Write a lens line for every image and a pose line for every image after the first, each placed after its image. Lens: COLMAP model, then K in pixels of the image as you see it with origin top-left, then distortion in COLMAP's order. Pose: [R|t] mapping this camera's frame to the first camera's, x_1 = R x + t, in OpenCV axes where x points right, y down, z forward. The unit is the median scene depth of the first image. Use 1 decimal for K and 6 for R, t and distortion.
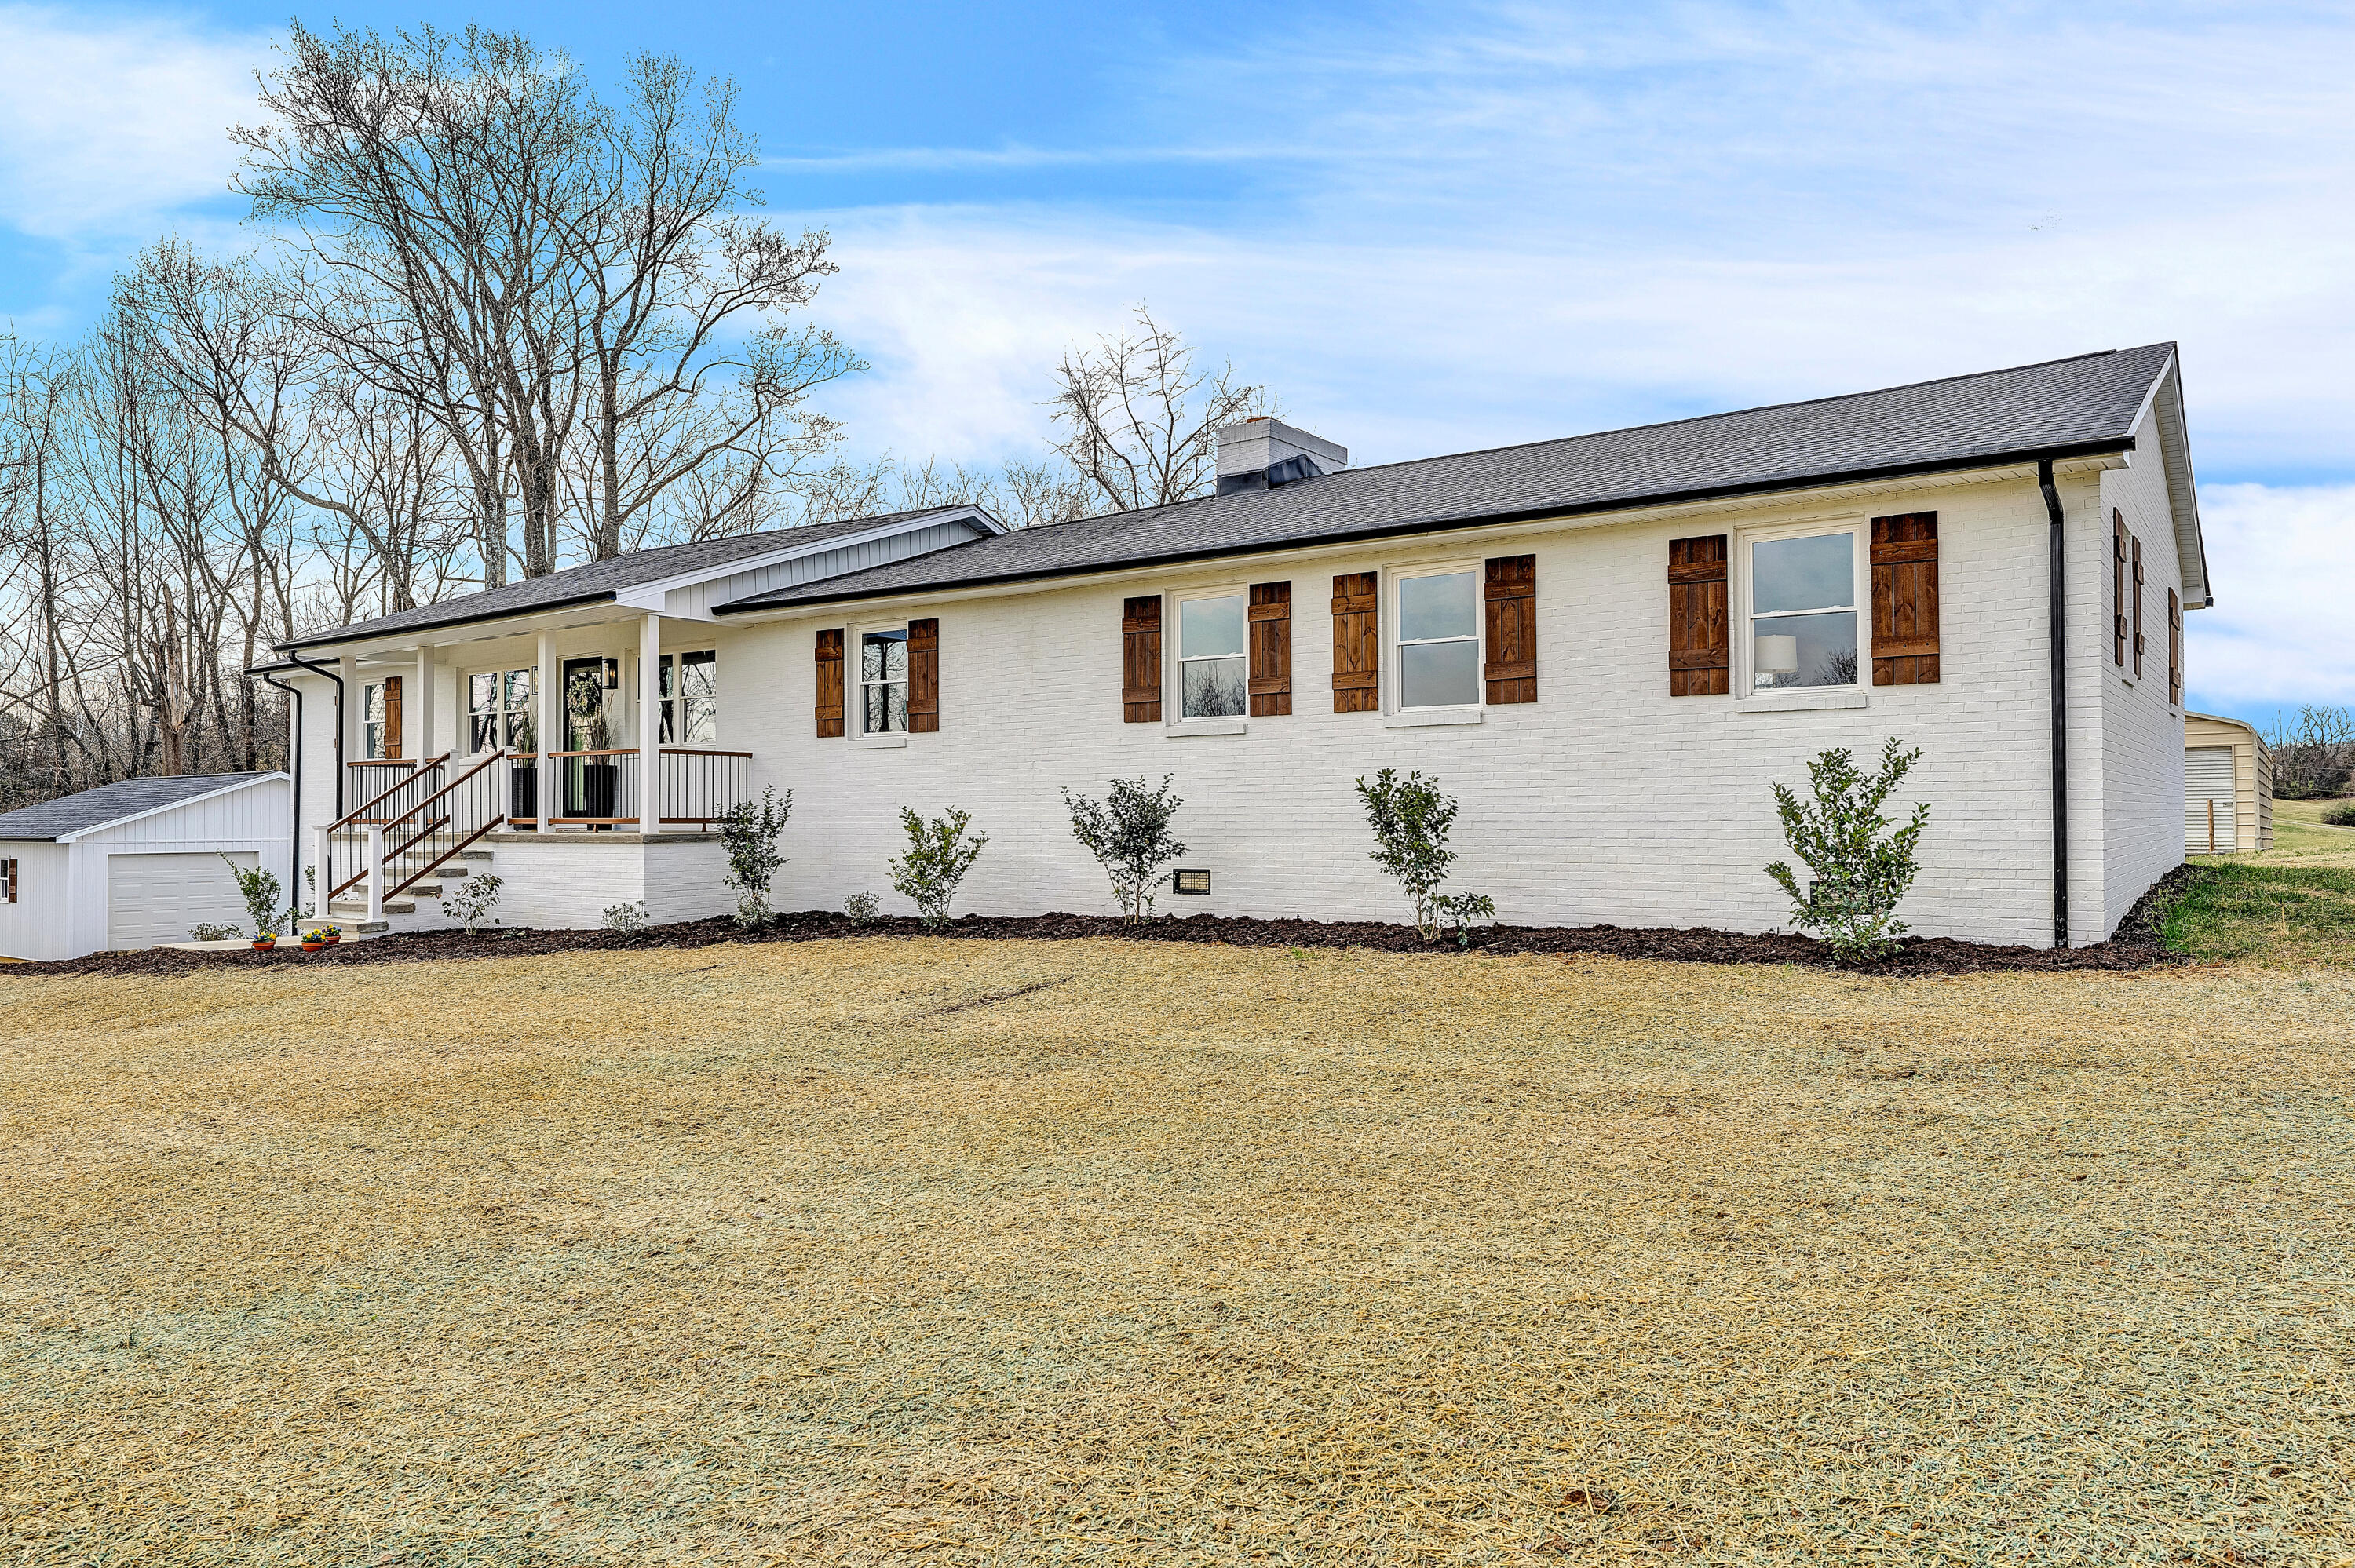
lens RADIAL K [[1622.2, 0, 1174.0], [0, 1622.2, 783.8], [0, 0, 1]] dist [0.005382, 0.000106]
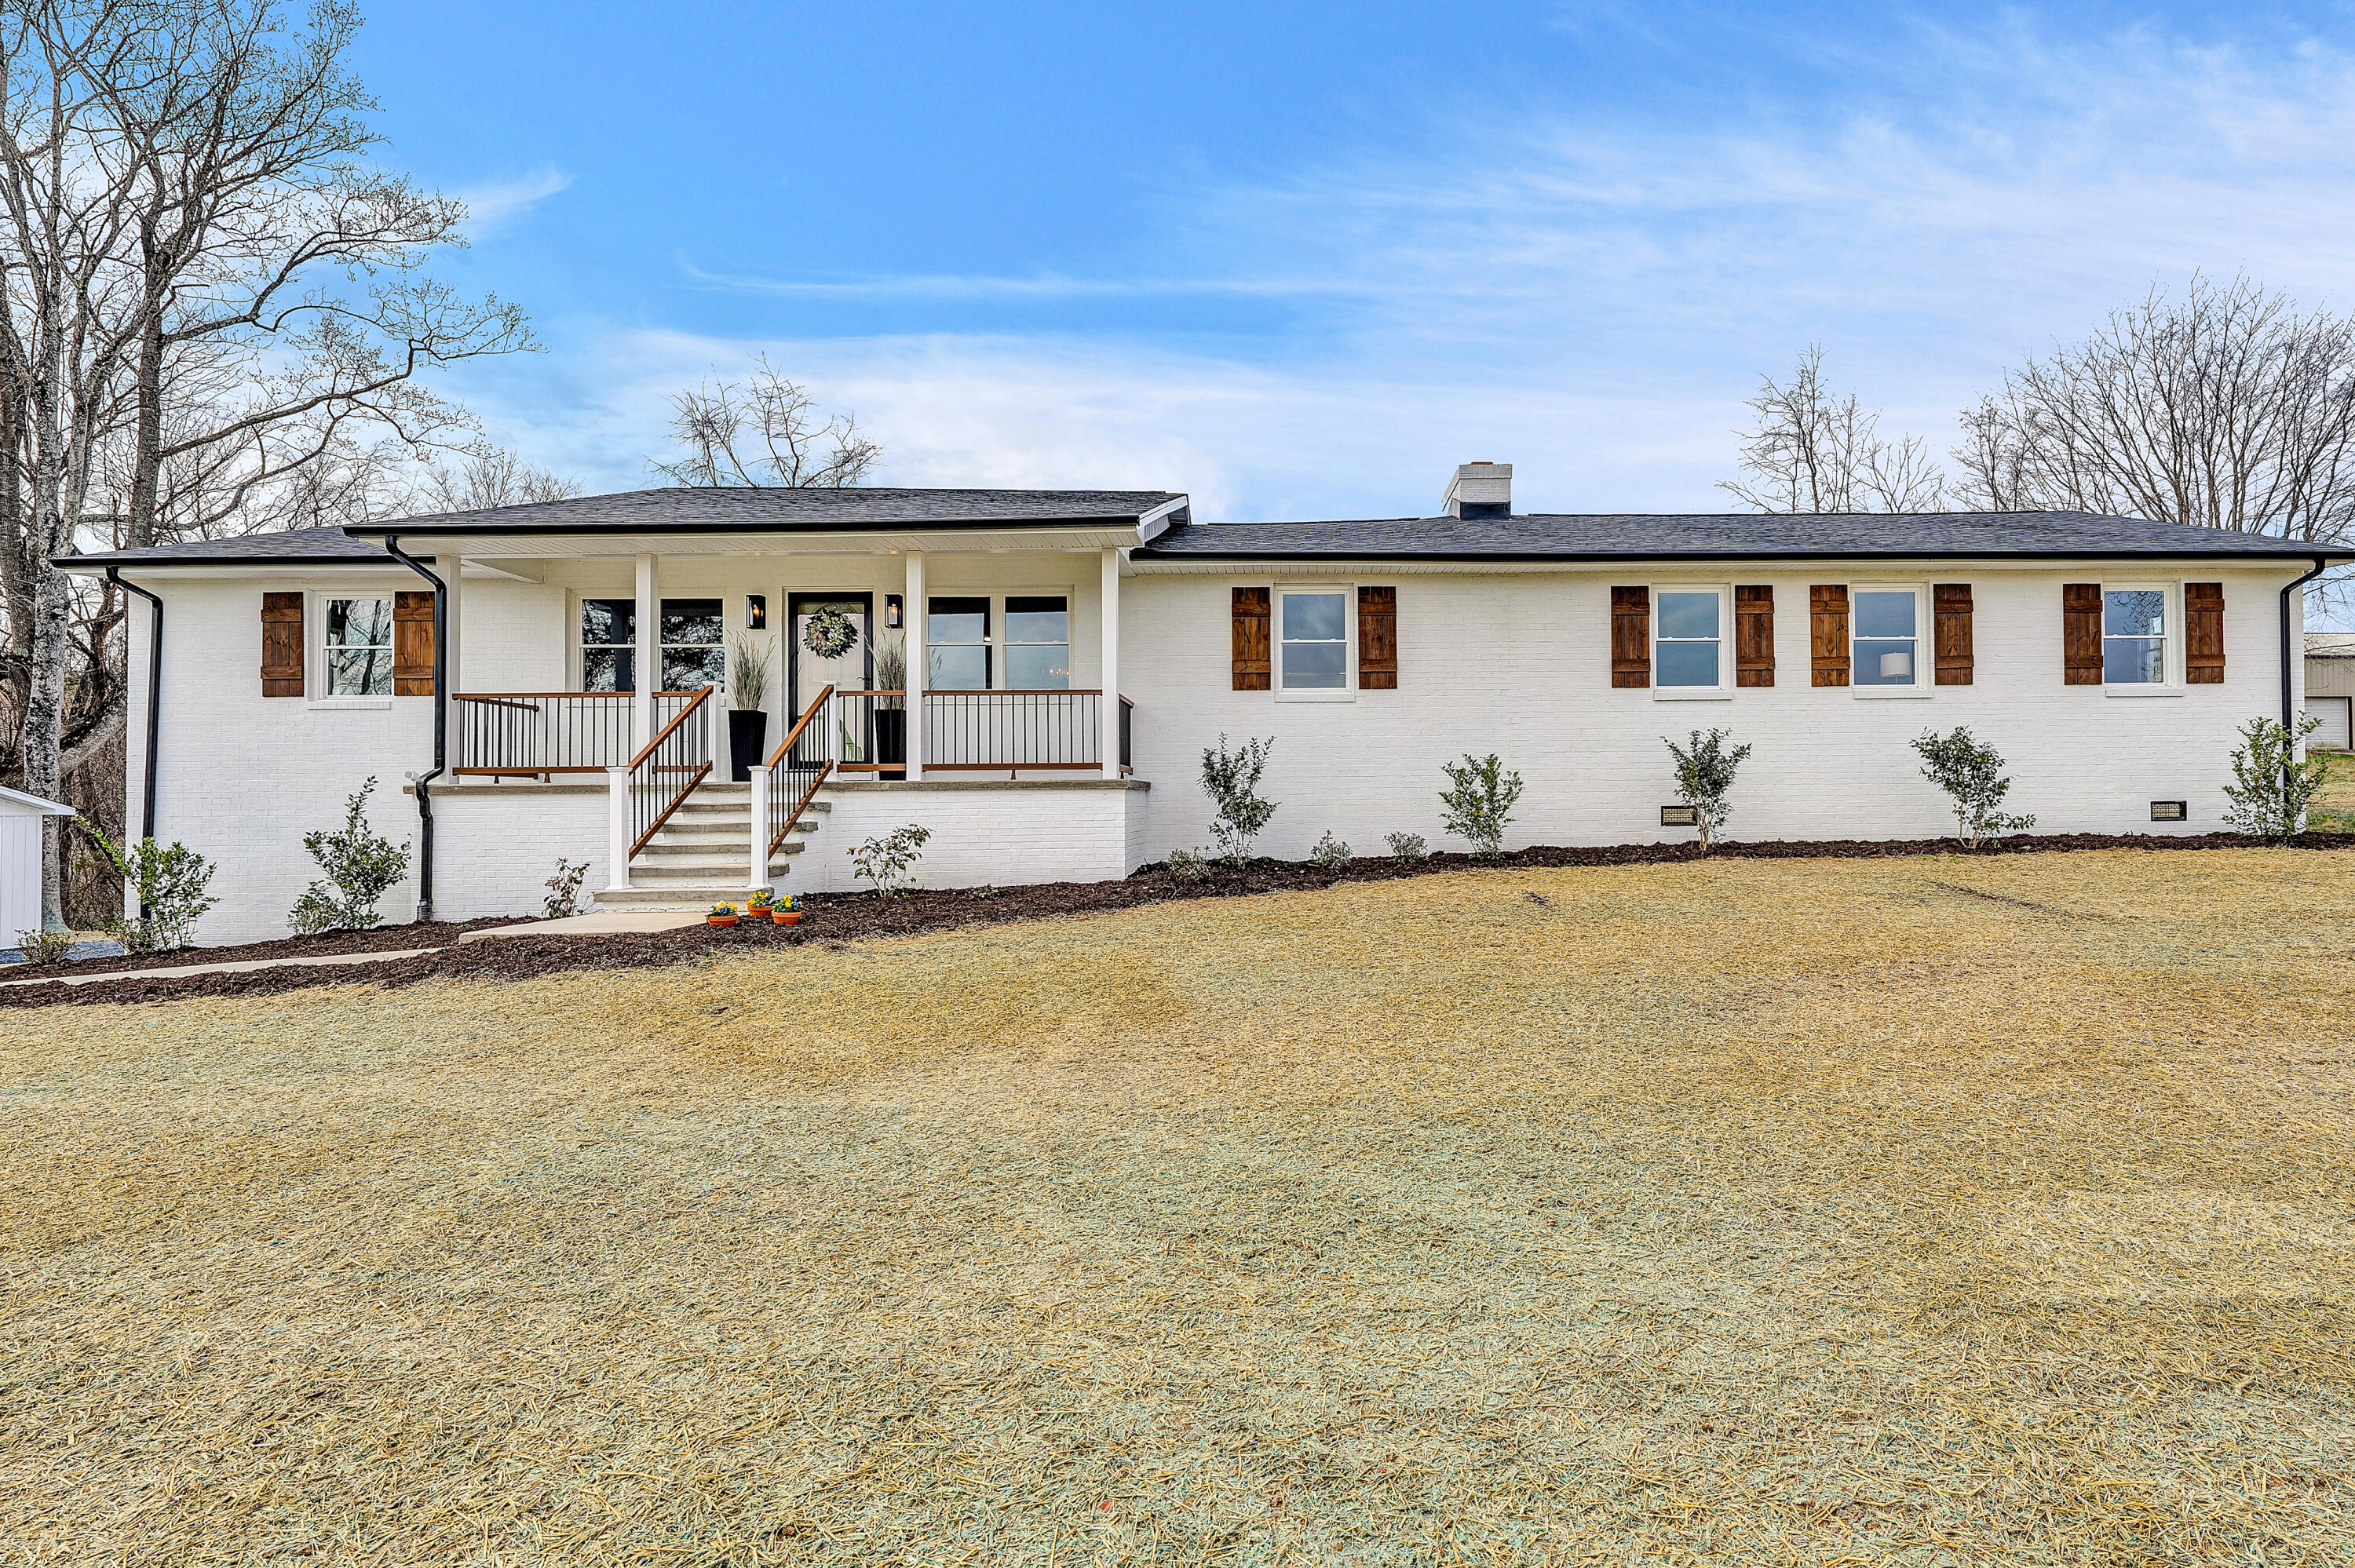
lens RADIAL K [[1078.9, 0, 1174.2], [0, 1078.9, 780.3], [0, 0, 1]] dist [-0.000738, 0.000729]
pose [[0.807532, -0.003490, 0.589813, -0.770250], [-0.010777, 0.999728, 0.020671, 0.019762], [-0.589725, -0.023049, 0.807275, 0.518700]]
